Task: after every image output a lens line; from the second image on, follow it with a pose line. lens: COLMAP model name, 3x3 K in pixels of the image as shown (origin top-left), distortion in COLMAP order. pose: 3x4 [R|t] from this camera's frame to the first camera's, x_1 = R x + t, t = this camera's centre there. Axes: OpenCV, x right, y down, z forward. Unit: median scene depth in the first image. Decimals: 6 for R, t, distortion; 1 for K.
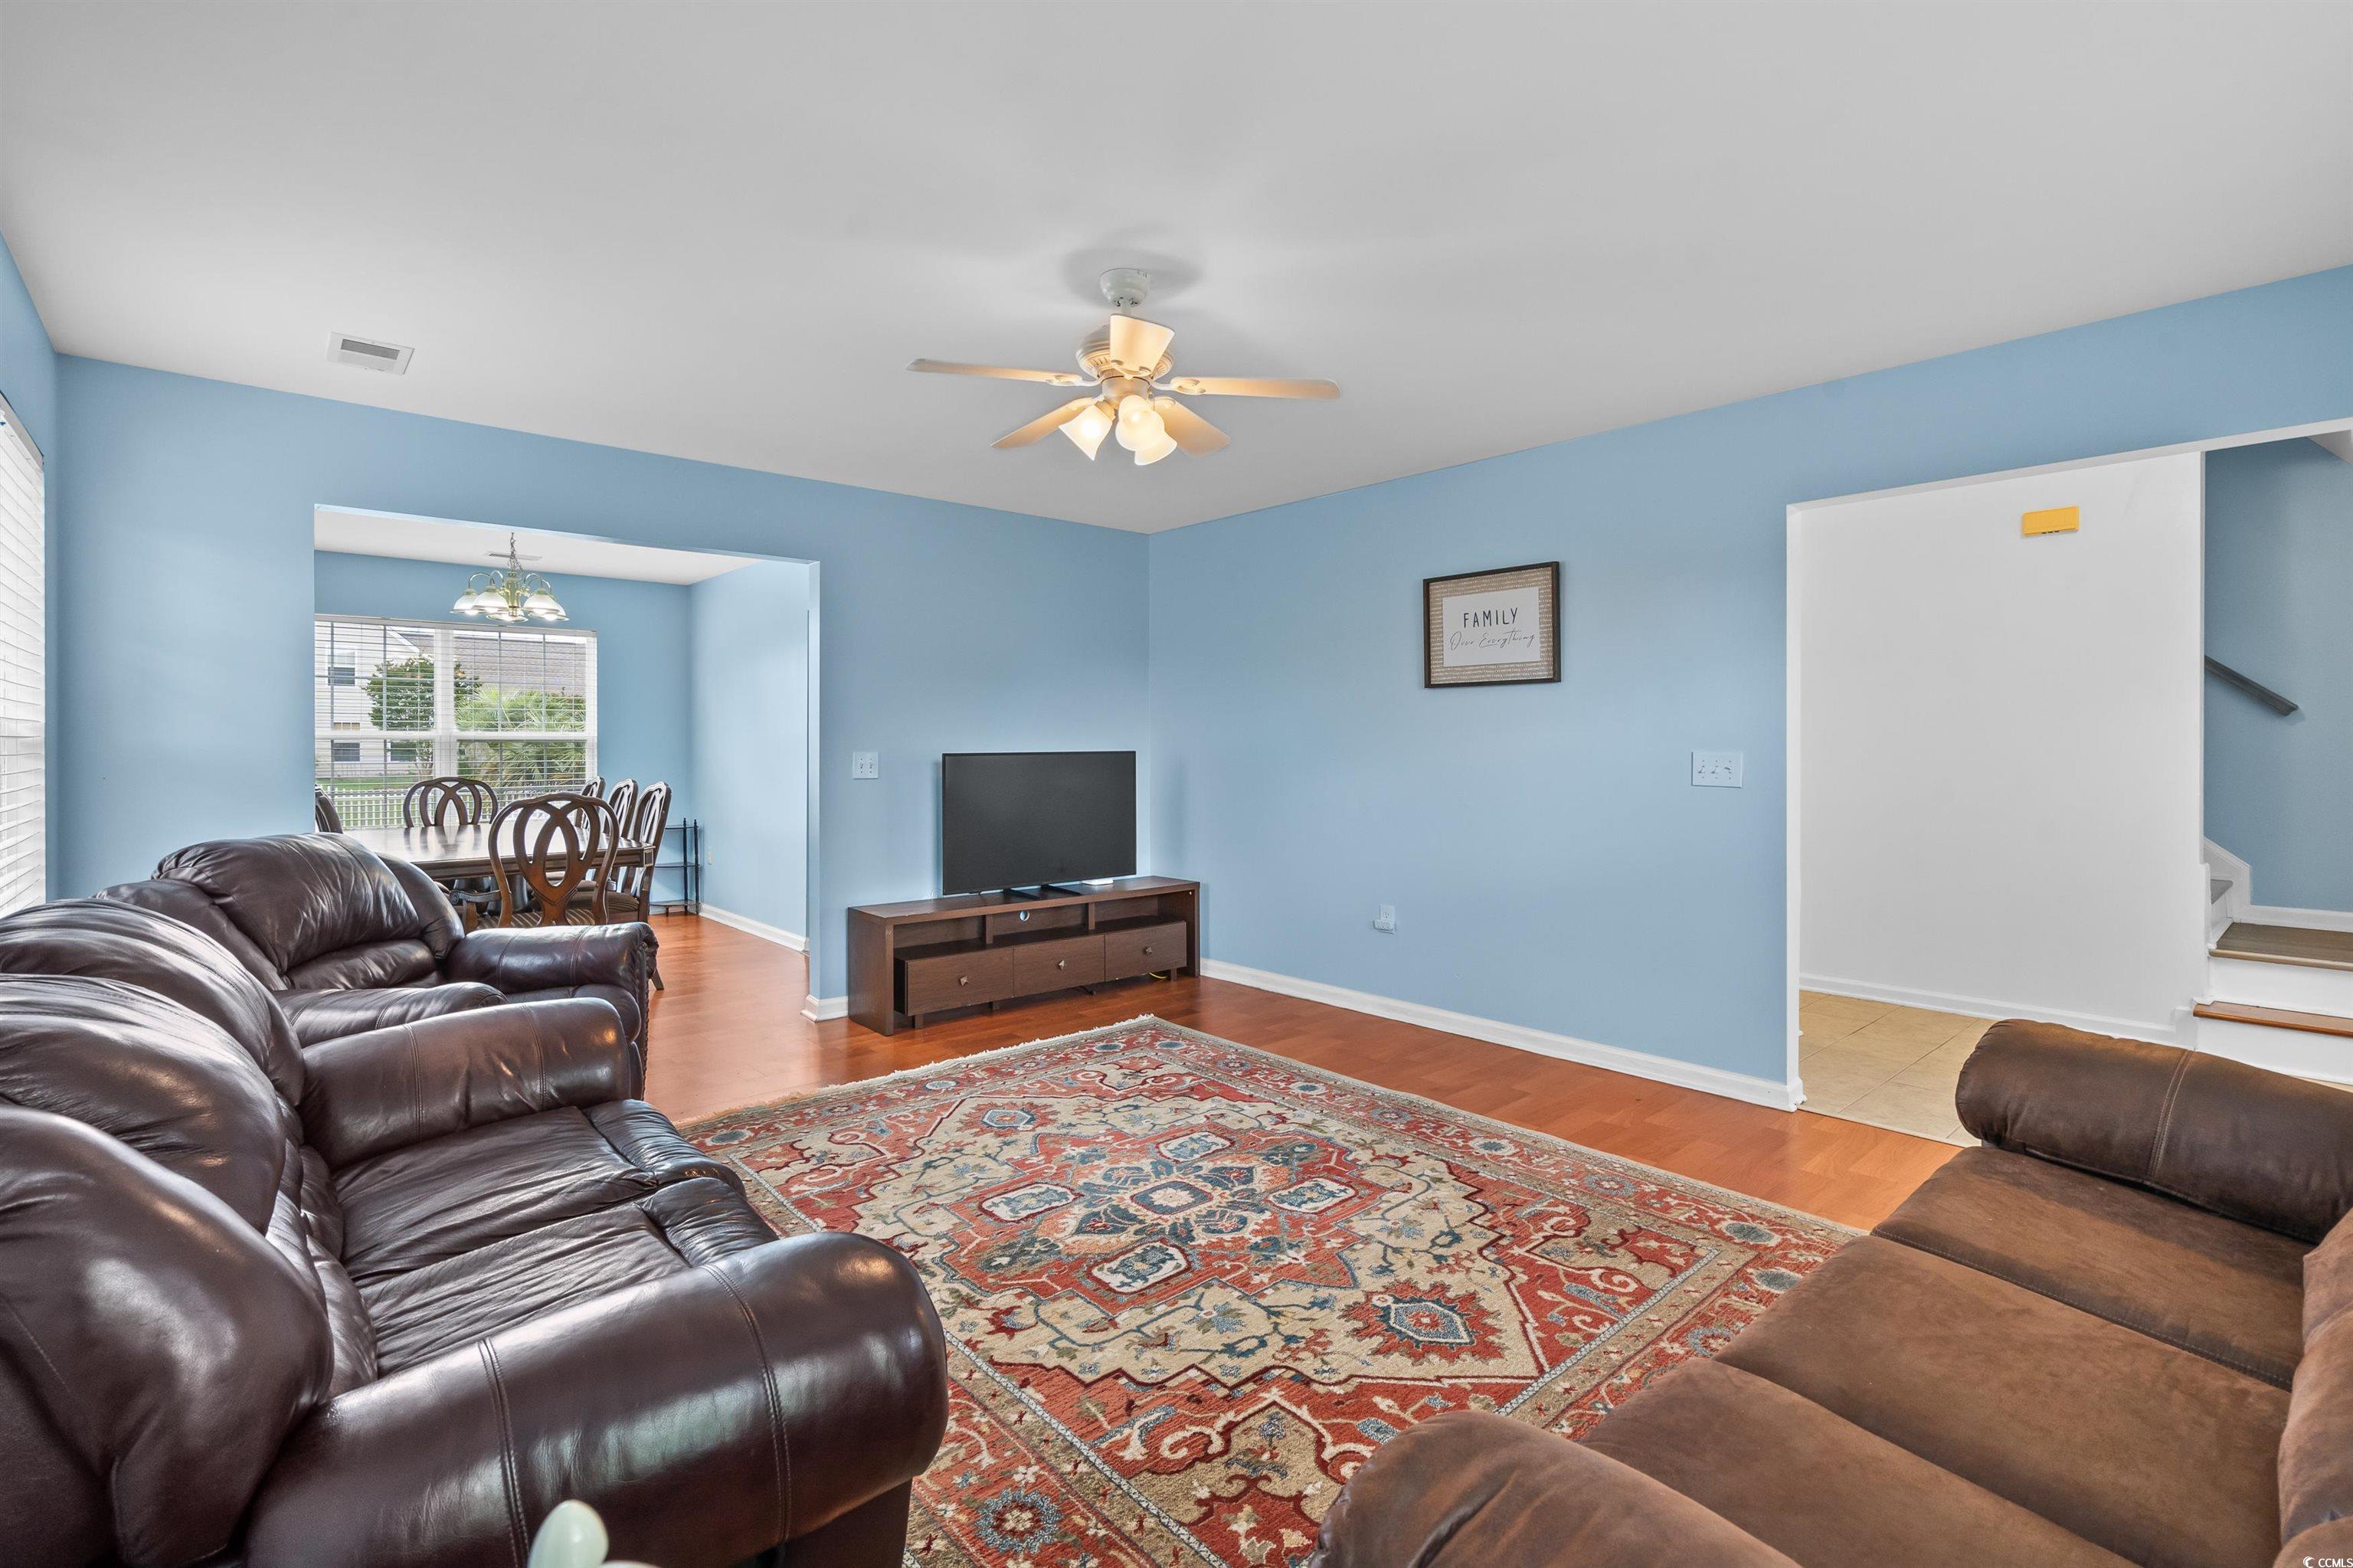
lens RADIAL K [[1057.2, 0, 1182.4], [0, 1057.2, 762.1], [0, 0, 1]] dist [-0.004368, -0.000199]
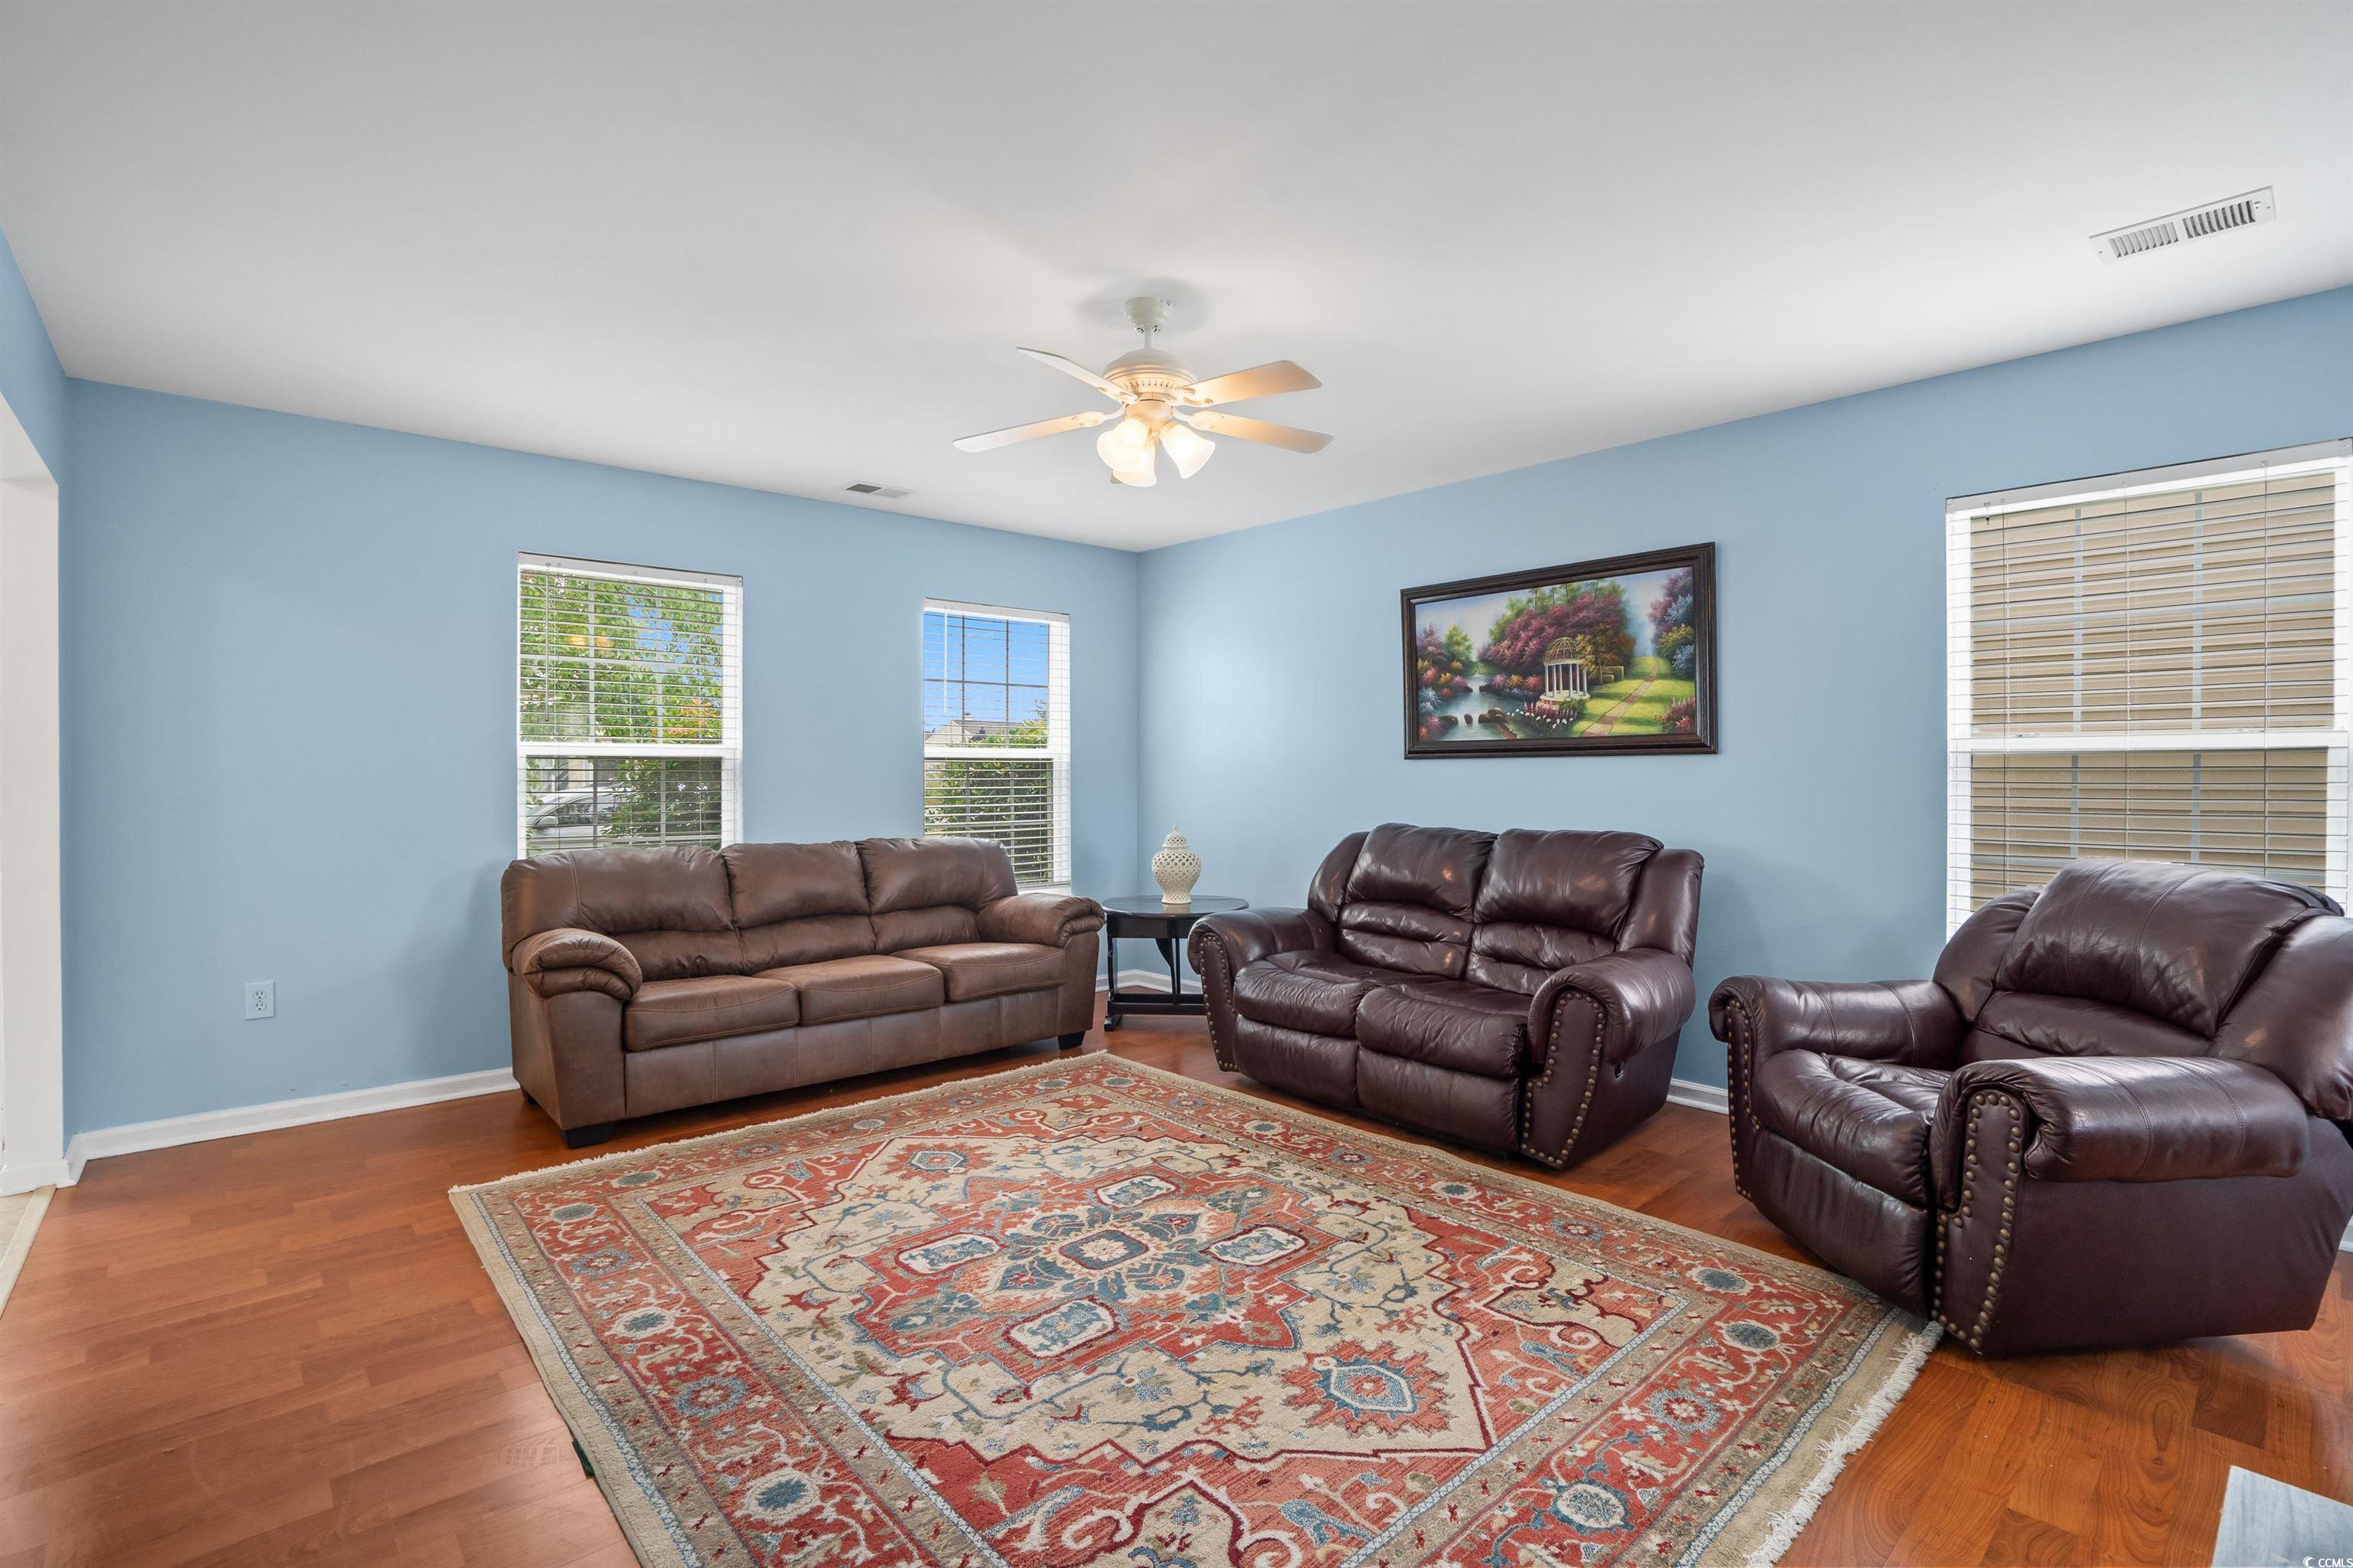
lens RADIAL K [[1057.2, 0, 1174.5], [0, 1057.2, 770.7], [0, 0, 1]] dist [-0.004368, -0.000199]
pose [[-0.999959, 0.002424, -0.008721, -0.062959], [0.002277, 0.999857, 0.016743, -0.019916], [0.008760, 0.016722, -0.999822, 1.865947]]
